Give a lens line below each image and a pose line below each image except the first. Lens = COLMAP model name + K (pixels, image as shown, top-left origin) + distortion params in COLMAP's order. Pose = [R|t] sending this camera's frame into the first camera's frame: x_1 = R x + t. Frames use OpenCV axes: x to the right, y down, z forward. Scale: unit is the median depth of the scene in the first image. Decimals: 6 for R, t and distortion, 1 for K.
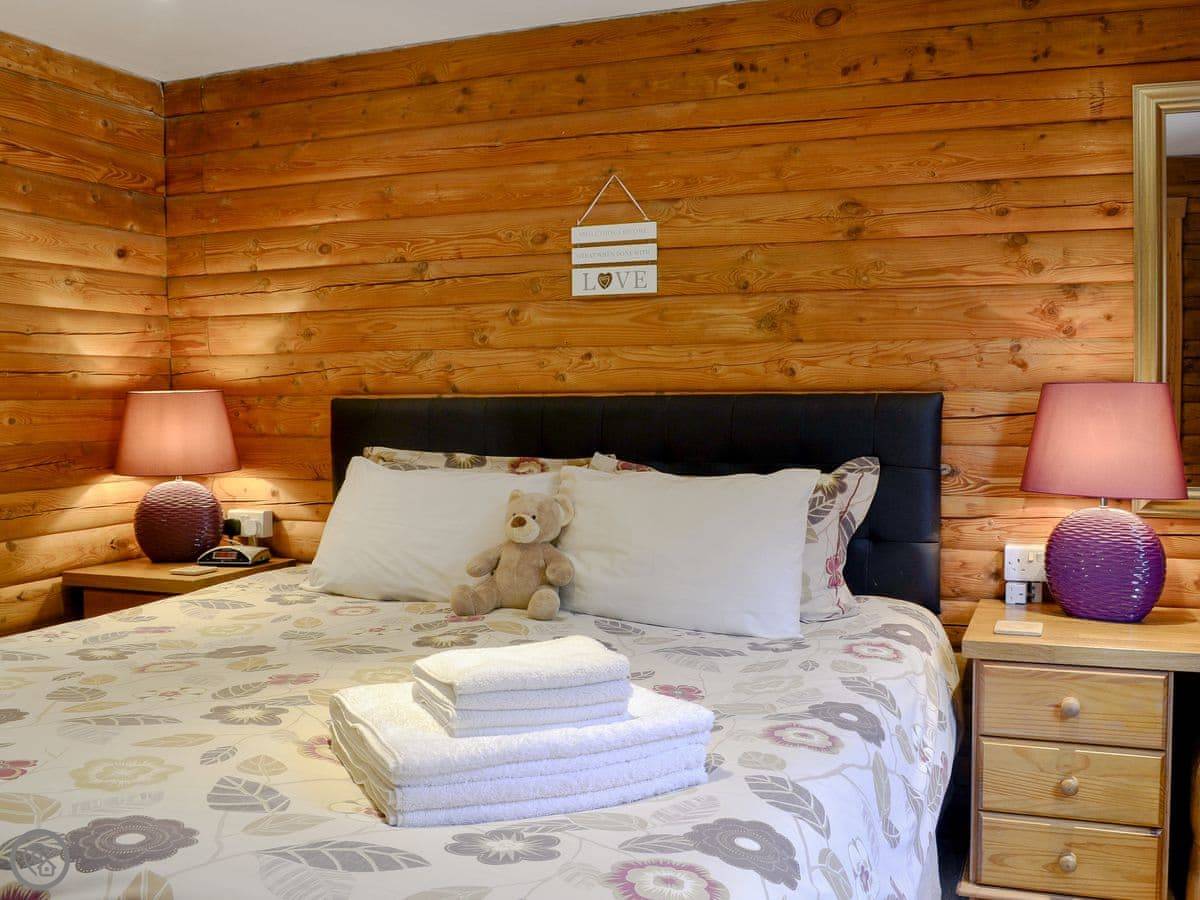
lens RADIAL K [[1148.4, 0, 600.0], [0, 1148.4, 450.0], [0, 0, 1]] dist [-0.072984, 0.003698]
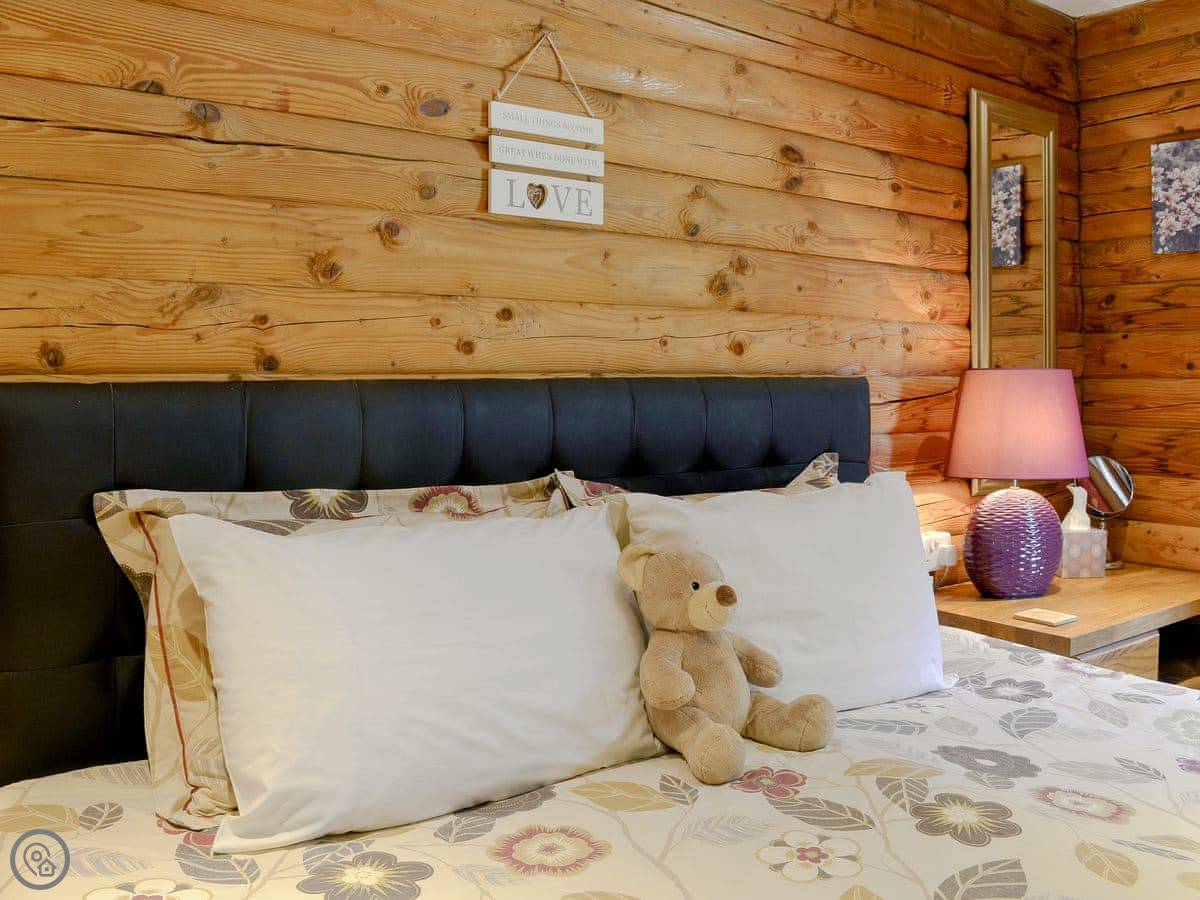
lens RADIAL K [[1129.6, 0, 556.9], [0, 1129.6, 392.7], [0, 0, 1]] dist [-0.078947, 0.007720]
pose [[0.509650, -0.003667, 0.860374, -0.518975], [0.040578, 0.998981, -0.019779, -0.026854], [-0.859424, 0.044993, 0.509280, 0.674877]]
